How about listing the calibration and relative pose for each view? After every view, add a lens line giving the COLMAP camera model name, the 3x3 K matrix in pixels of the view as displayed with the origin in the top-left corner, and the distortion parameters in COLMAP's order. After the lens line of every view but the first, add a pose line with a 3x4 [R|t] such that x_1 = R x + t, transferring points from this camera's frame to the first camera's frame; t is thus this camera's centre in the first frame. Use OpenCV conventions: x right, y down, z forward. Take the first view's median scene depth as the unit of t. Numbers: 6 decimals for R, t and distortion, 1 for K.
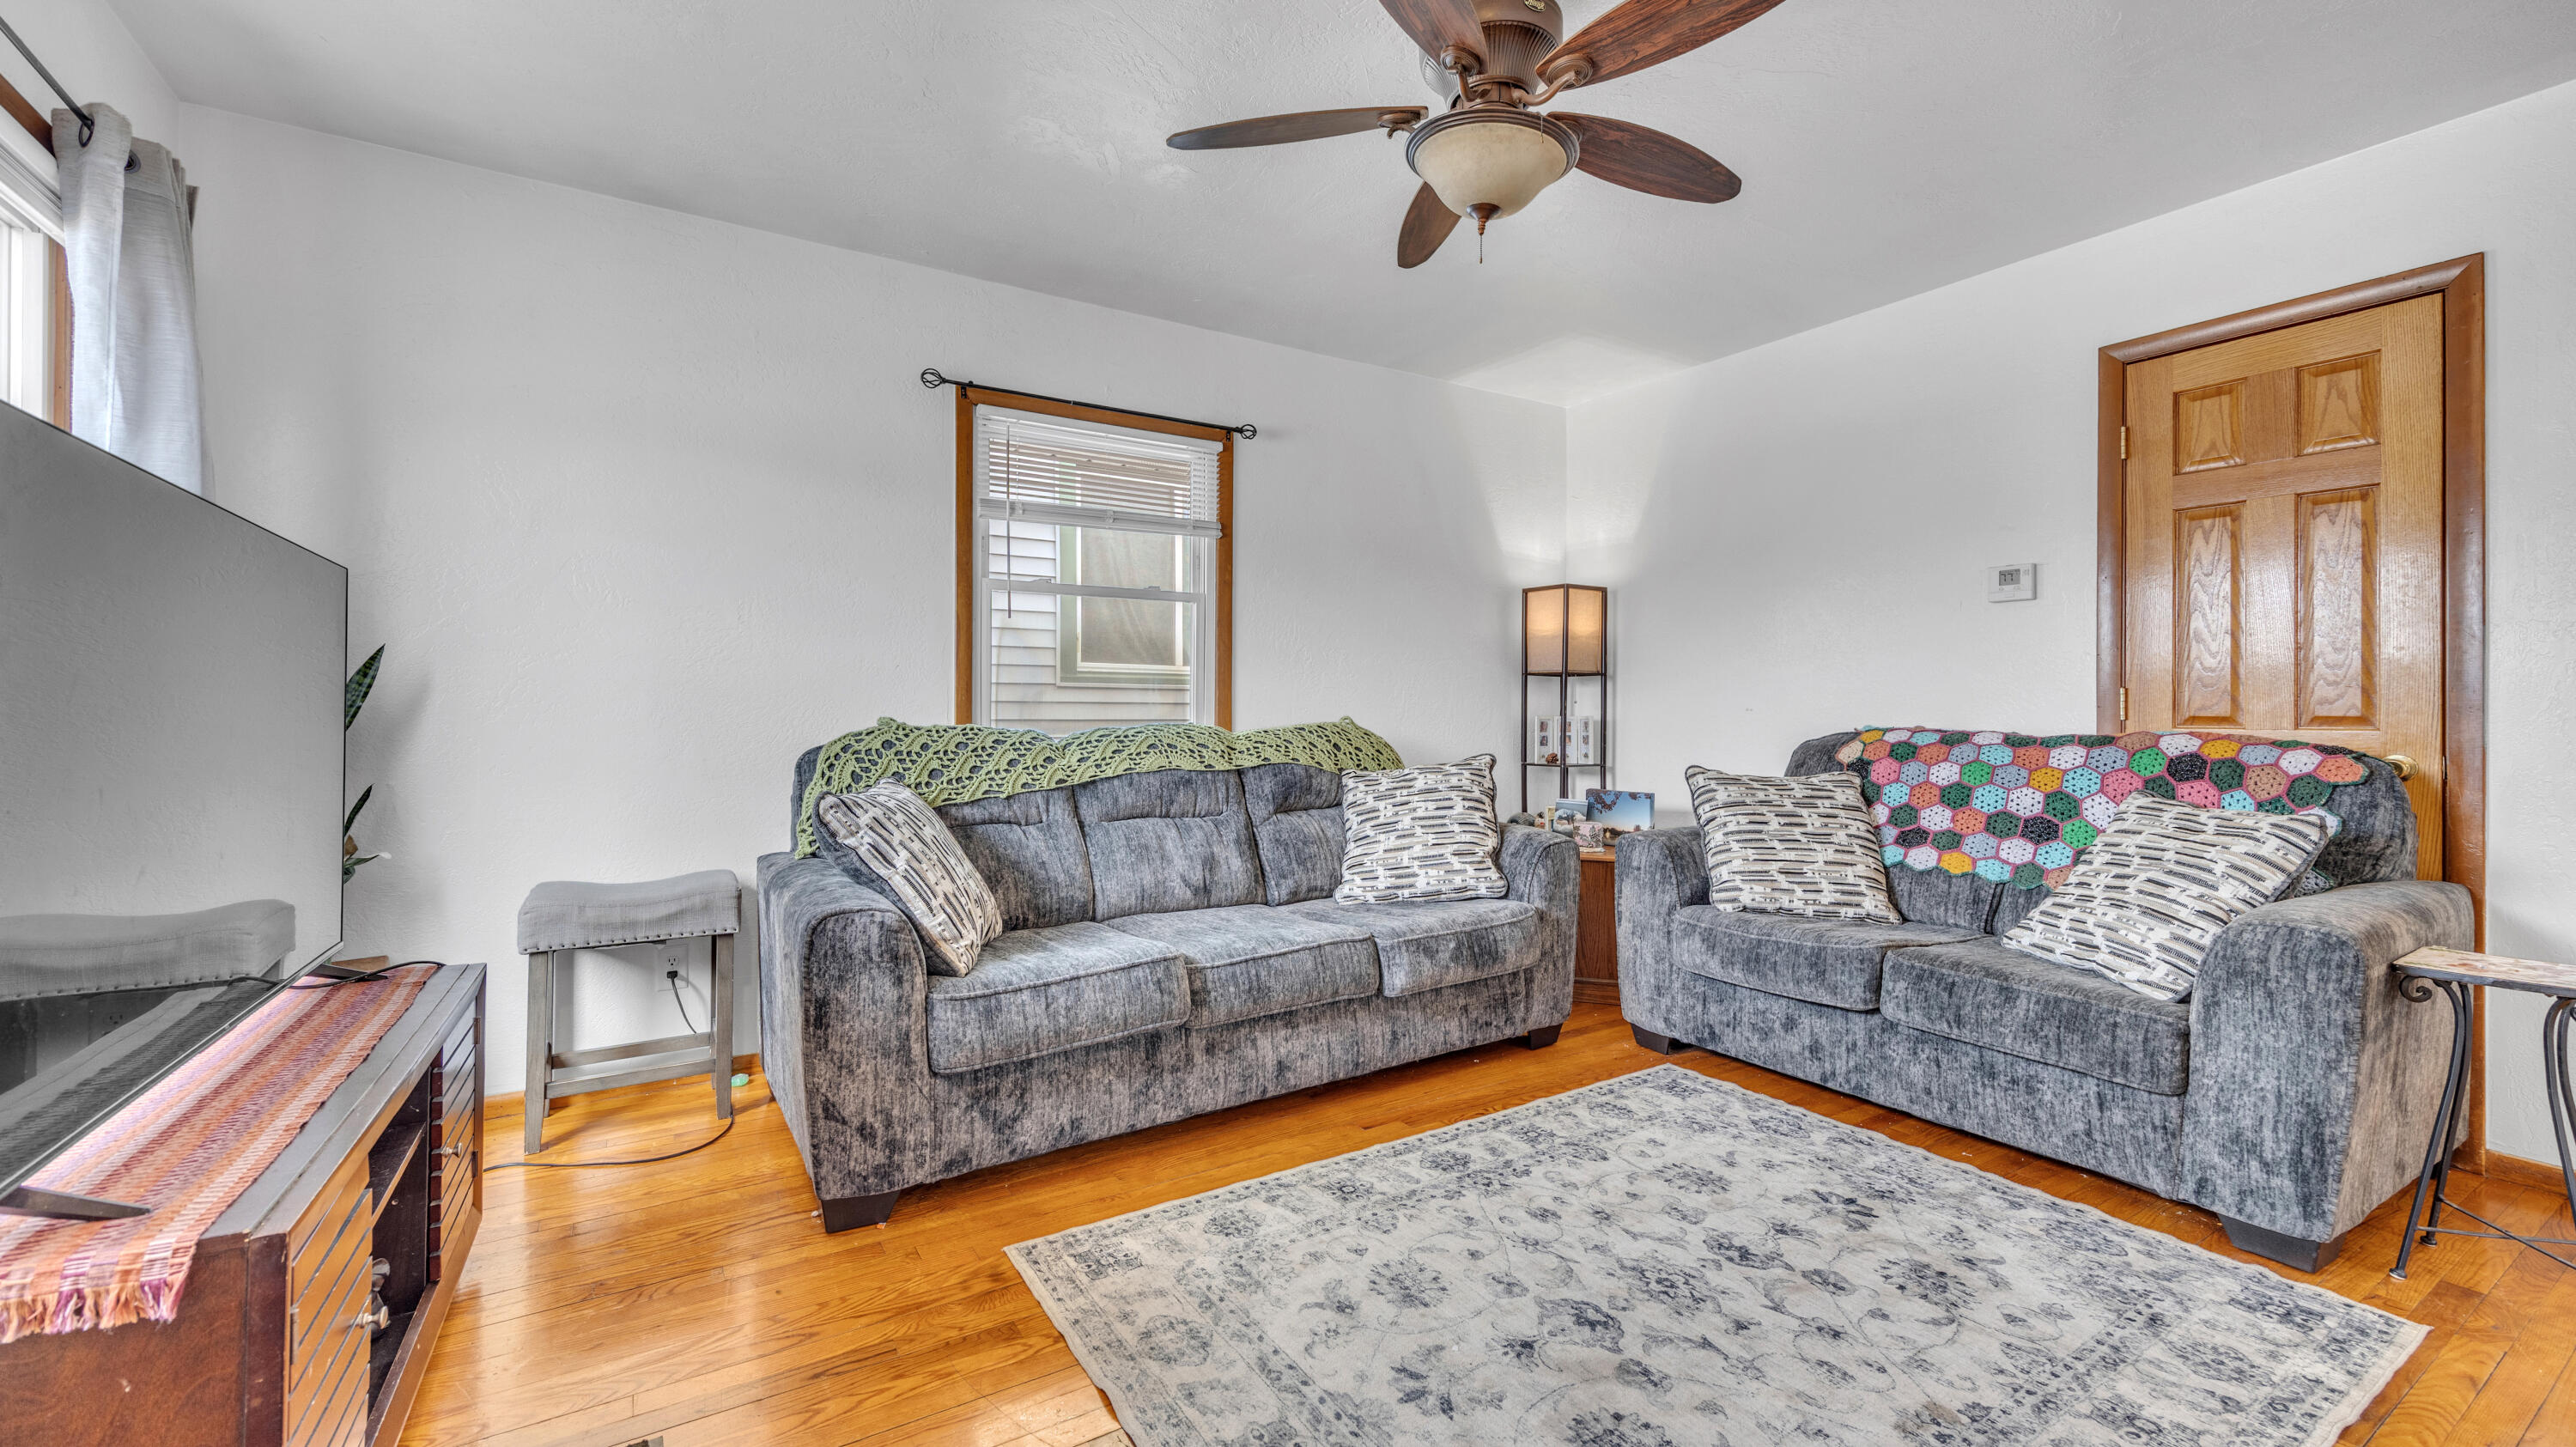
lens RADIAL K [[1011.6, 0, 1280.7], [0, 1011.6, 711.5], [0, 0, 1]] dist [0.002589, 0.000106]
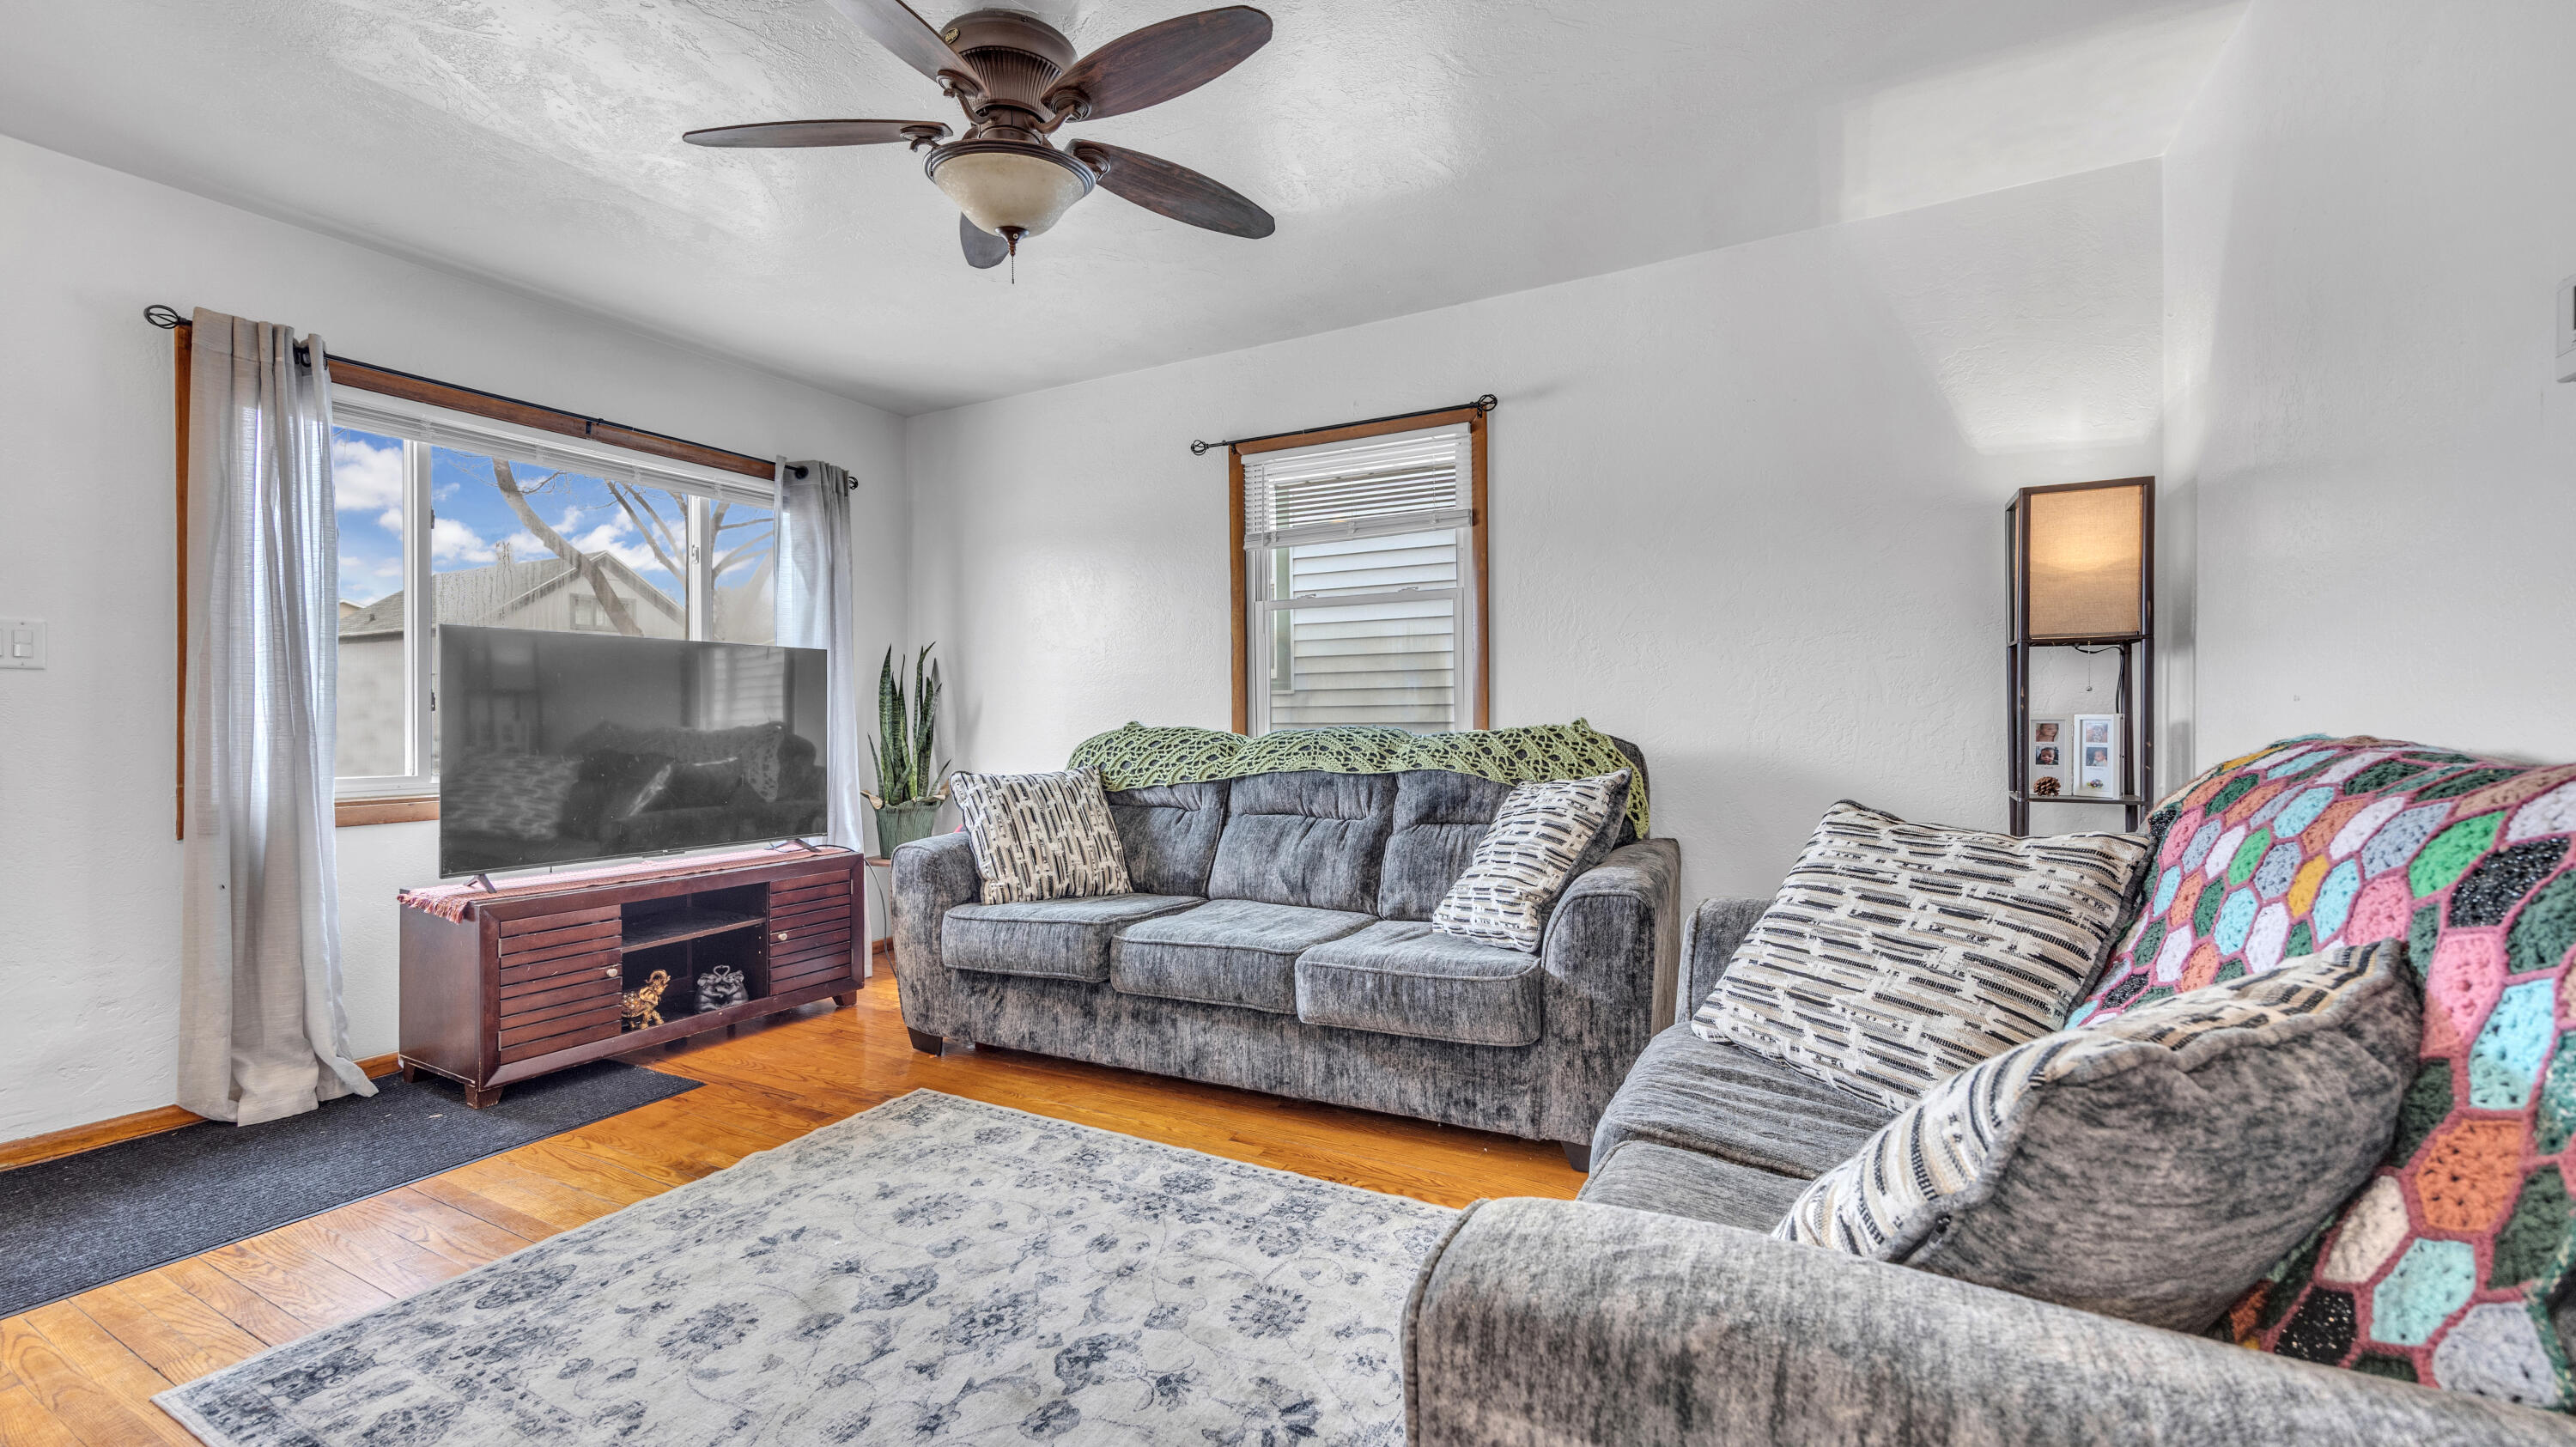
lens RADIAL K [[1048.3, 0, 1314.8], [0, 1048.3, 725.6], [0, 0, 1]] dist [0.003058, 0.000206]
pose [[0.506398, 0.001096, -0.862299, 0.921756], [0.010821, 0.999912, 0.007626, 0.003231], [0.862232, -0.013193, 0.506341, 0.515568]]
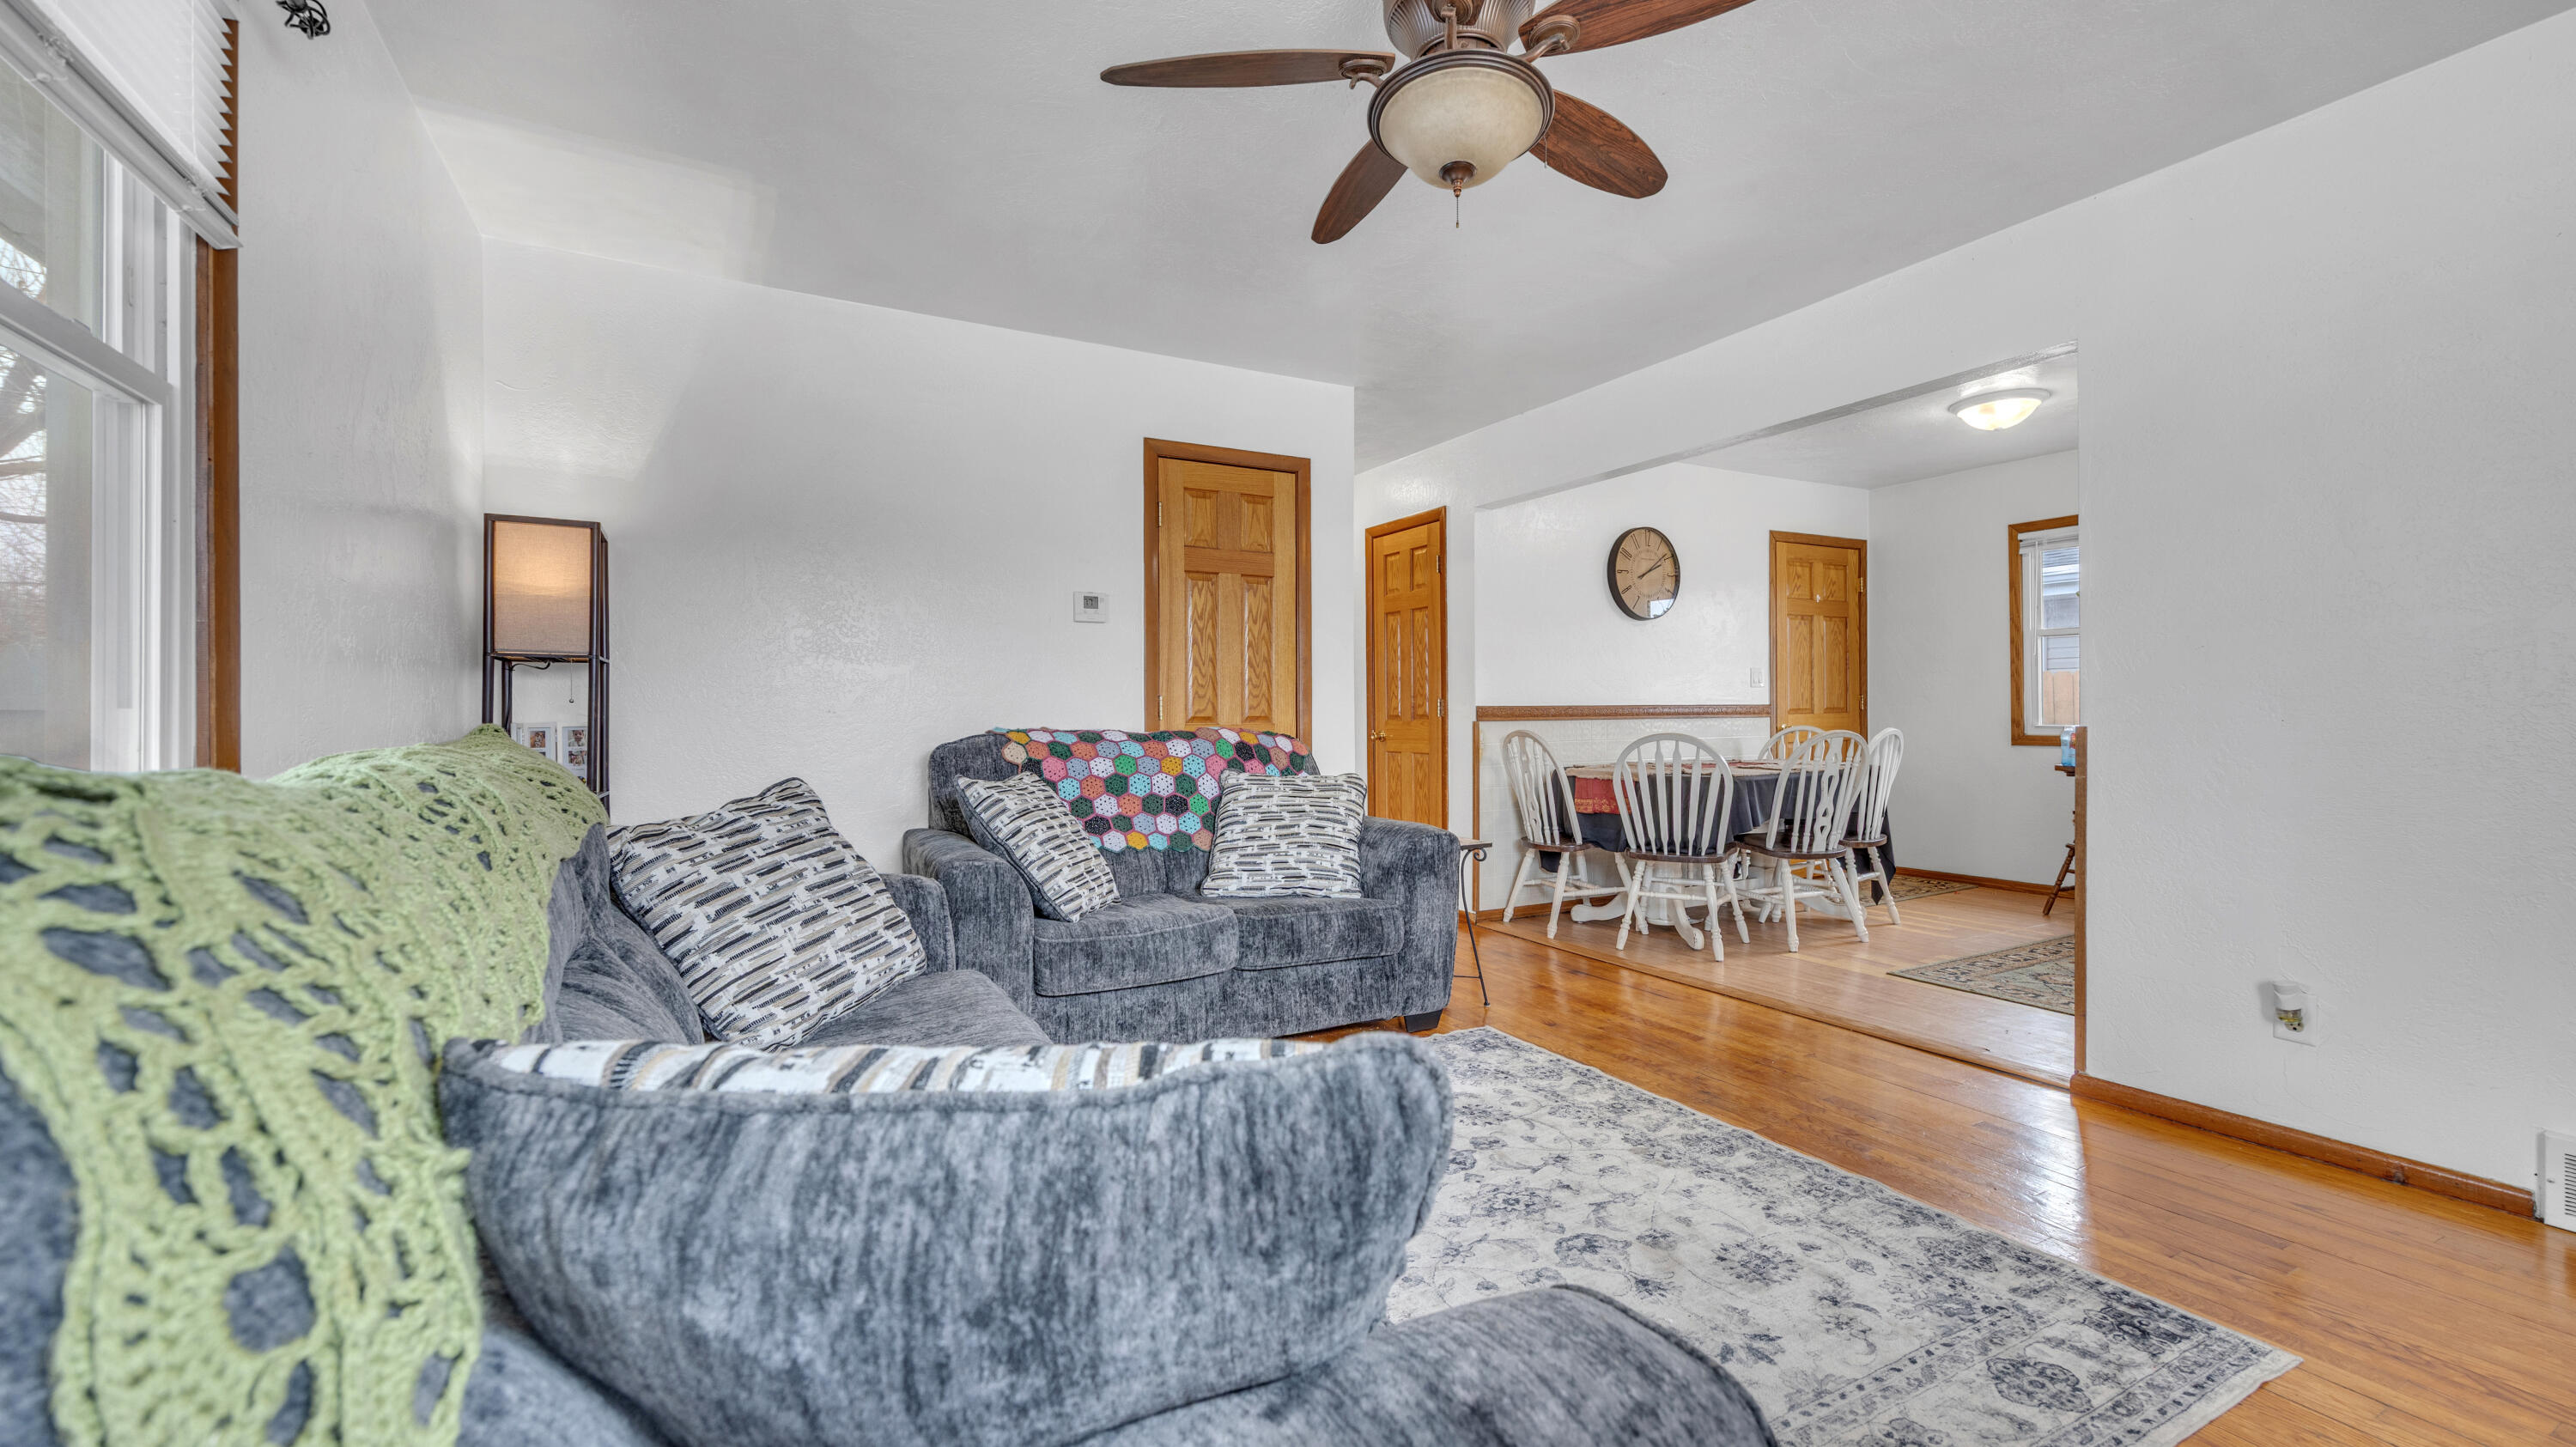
lens RADIAL K [[1011.6, 0, 1280.7], [0, 1011.6, 711.5], [0, 0, 1]] dist [0.002589, 0.000106]
pose [[0.079381, 0.003820, 0.996837, -0.533521], [0.005695, 0.999975, -0.004285, 0.004322], [-0.996828, 0.006018, 0.079357, 0.781742]]
